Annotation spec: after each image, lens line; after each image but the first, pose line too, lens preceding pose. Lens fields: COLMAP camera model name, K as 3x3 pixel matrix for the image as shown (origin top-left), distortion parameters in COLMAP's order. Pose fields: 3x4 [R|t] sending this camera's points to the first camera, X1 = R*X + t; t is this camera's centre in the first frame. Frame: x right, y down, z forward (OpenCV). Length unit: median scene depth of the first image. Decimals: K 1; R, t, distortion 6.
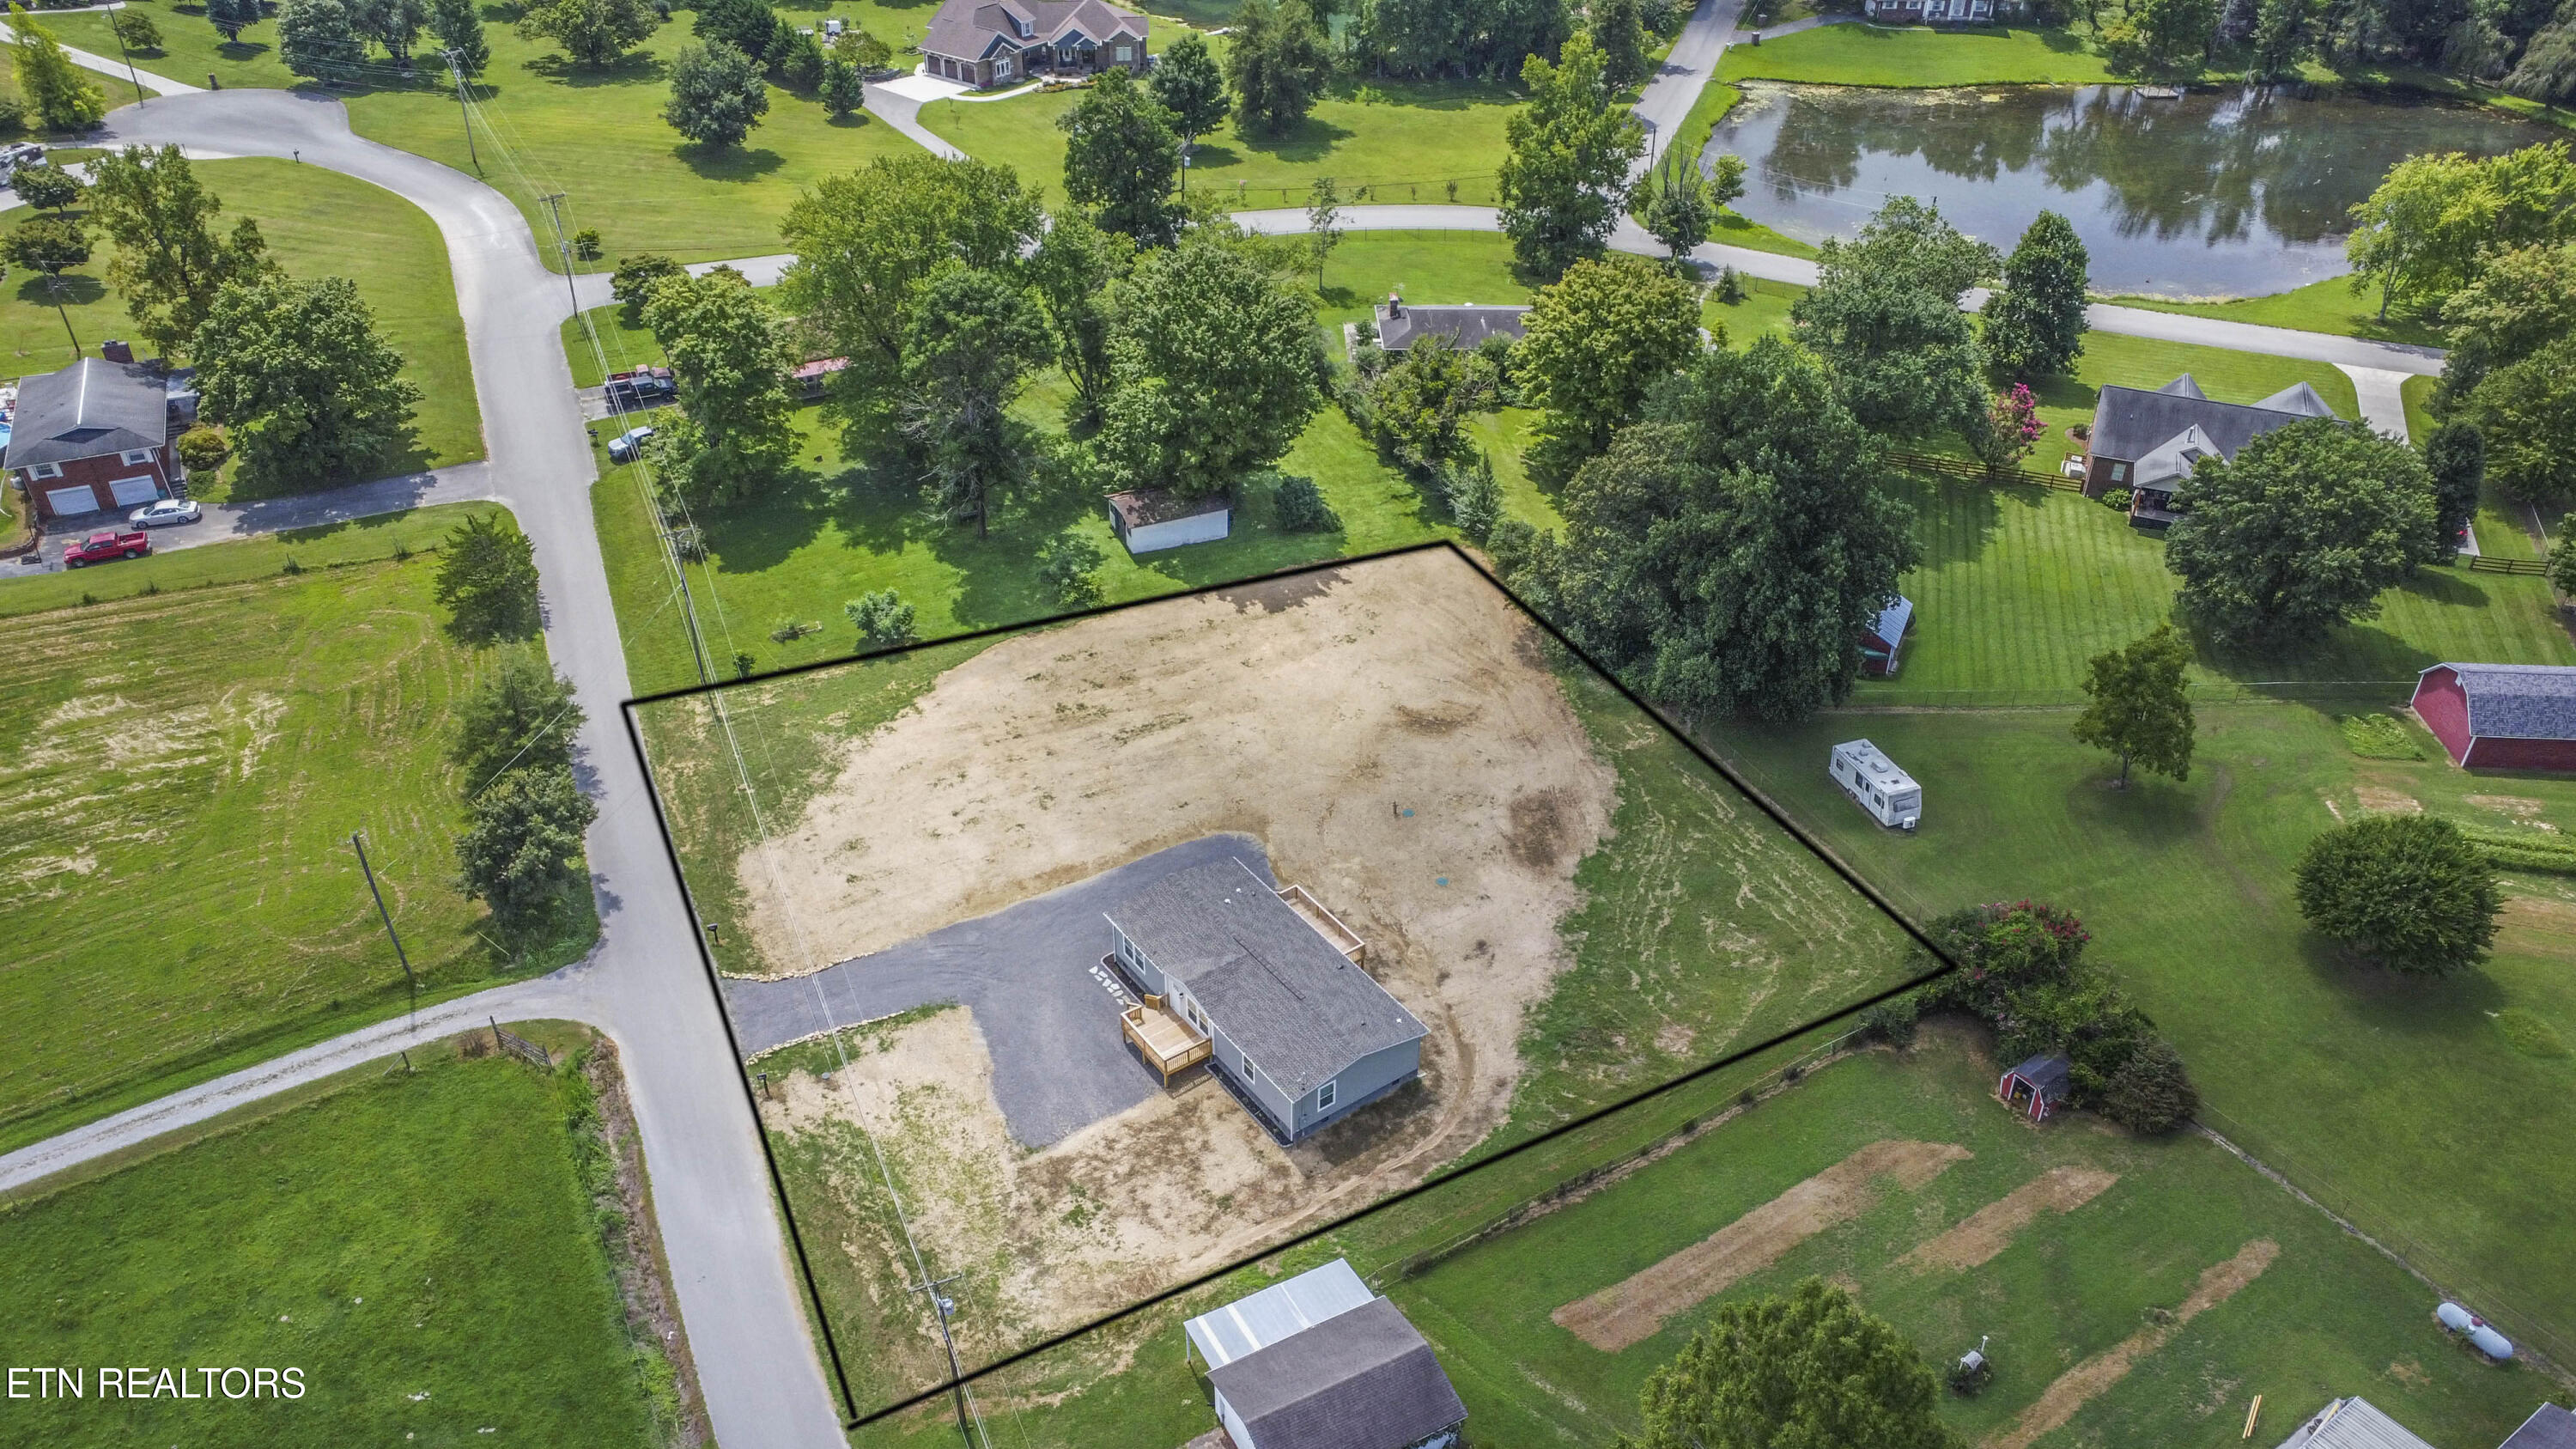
lens RADIAL K [[1921.2, 0, 1288.0], [0, 1921.2, 724.5], [0, 0, 1]] dist [-0.136514, 0.214794]
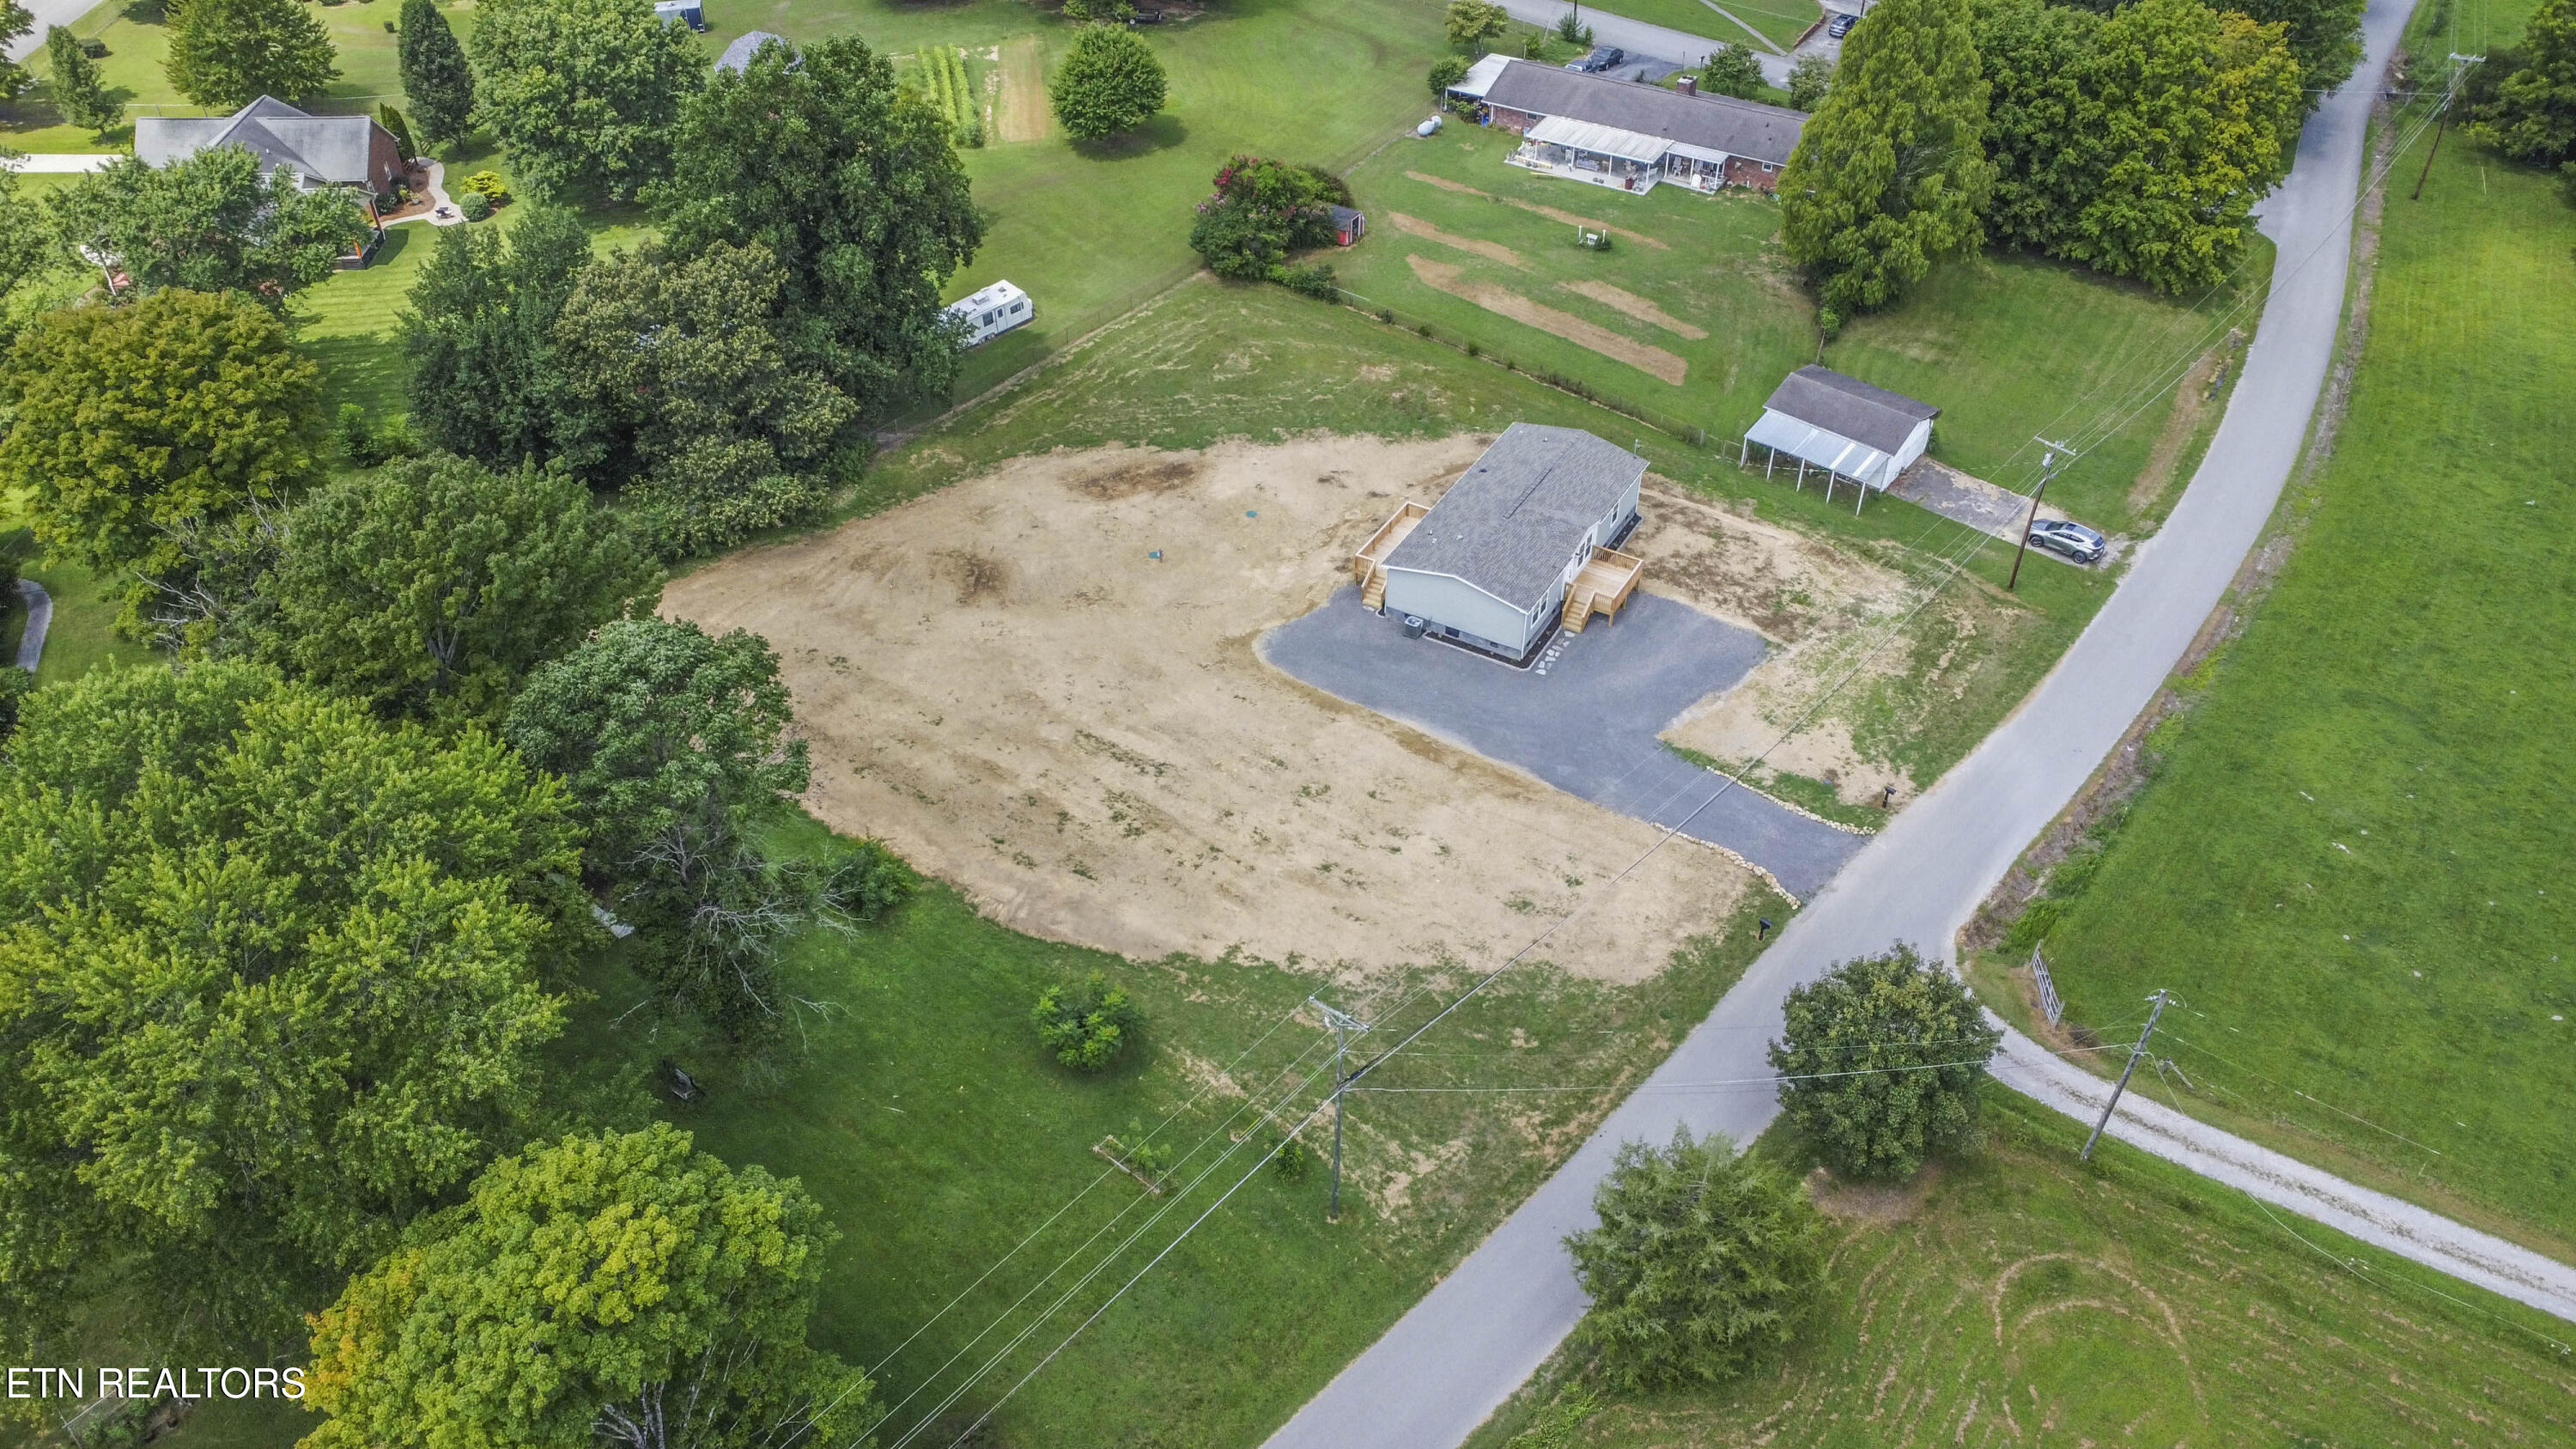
lens RADIAL K [[1921.2, 0, 1288.0], [0, 1921.2, 724.5], [0, 0, 1]] dist [-0.136514, 0.214794]
pose [[-0.417084, -0.579730, 0.699967, -0.615058], [0.504420, 0.493000, 0.708880, -0.501729], [-0.756043, 0.648740, 0.086805, 0.873522]]
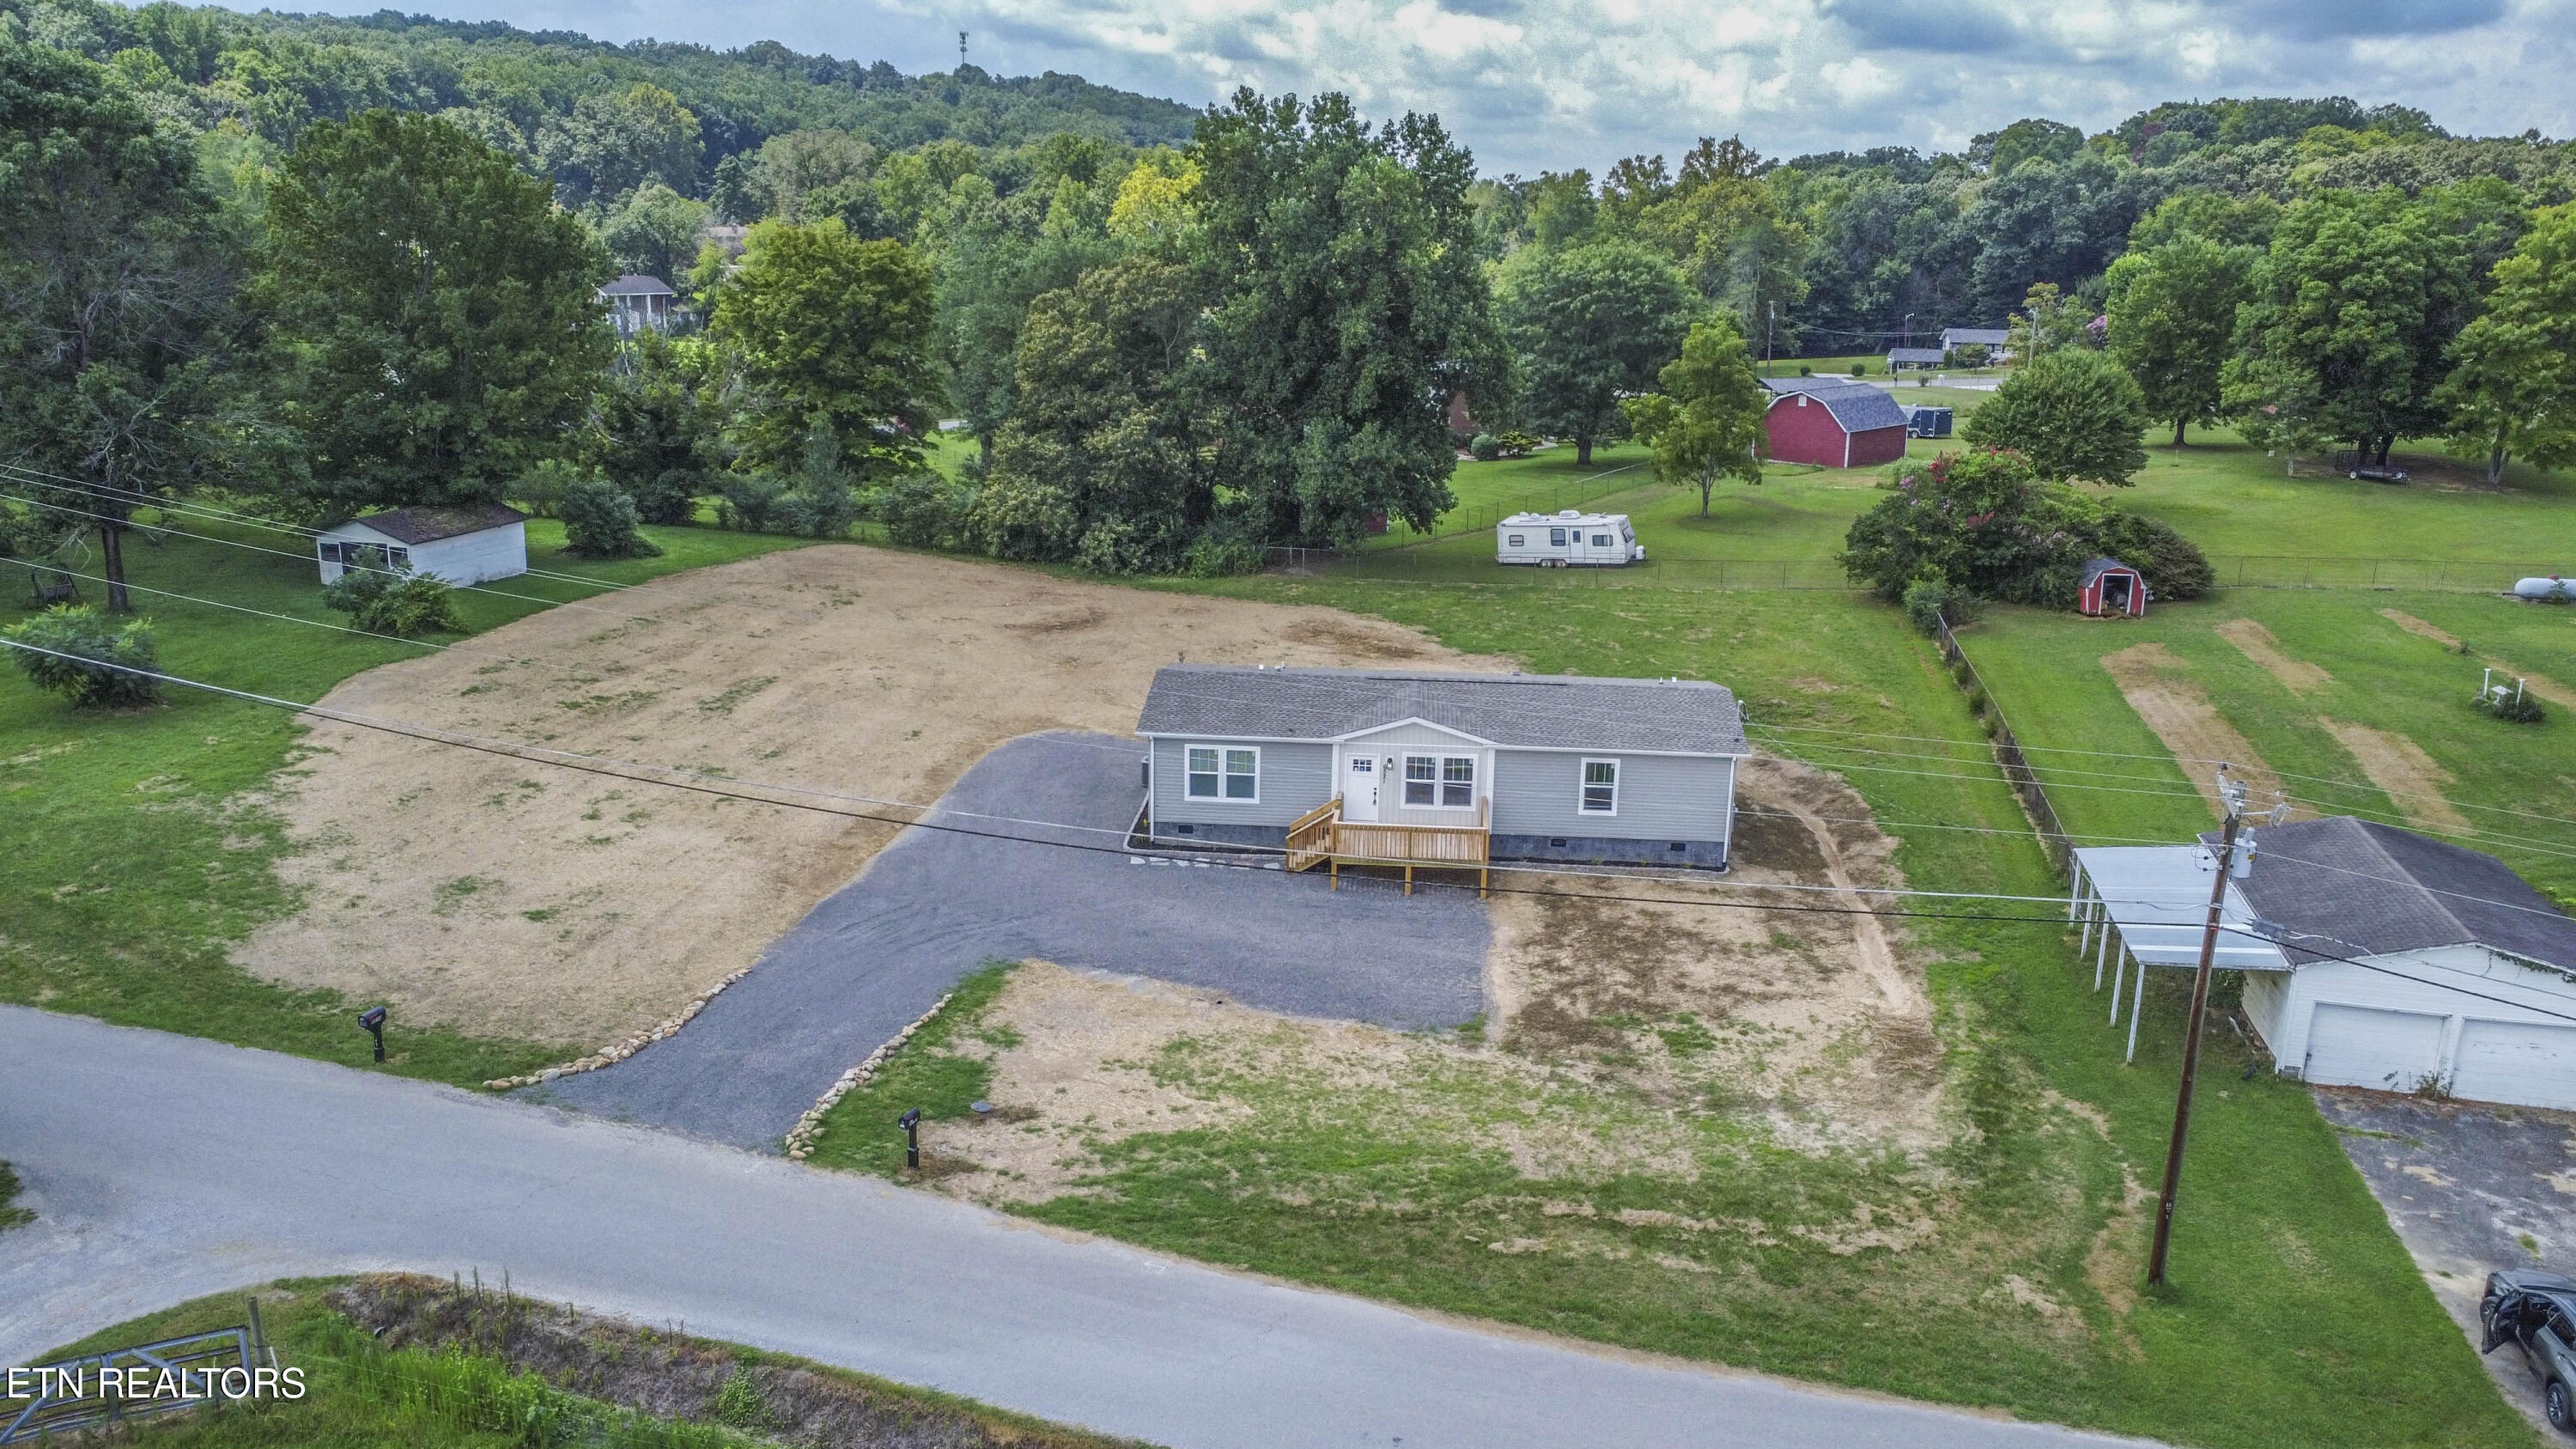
lens RADIAL K [[1924.0, 0, 1288.0], [0, 1924.0, 724.5], [0, 0, 1]] dist [-0.219890, 0.378054]
pose [[0.645218, -0.195235, 0.738632, -0.381084], [0.422513, 0.896683, -0.132068, 0.152974], [-0.636535, 0.397294, 0.661045, 0.526001]]
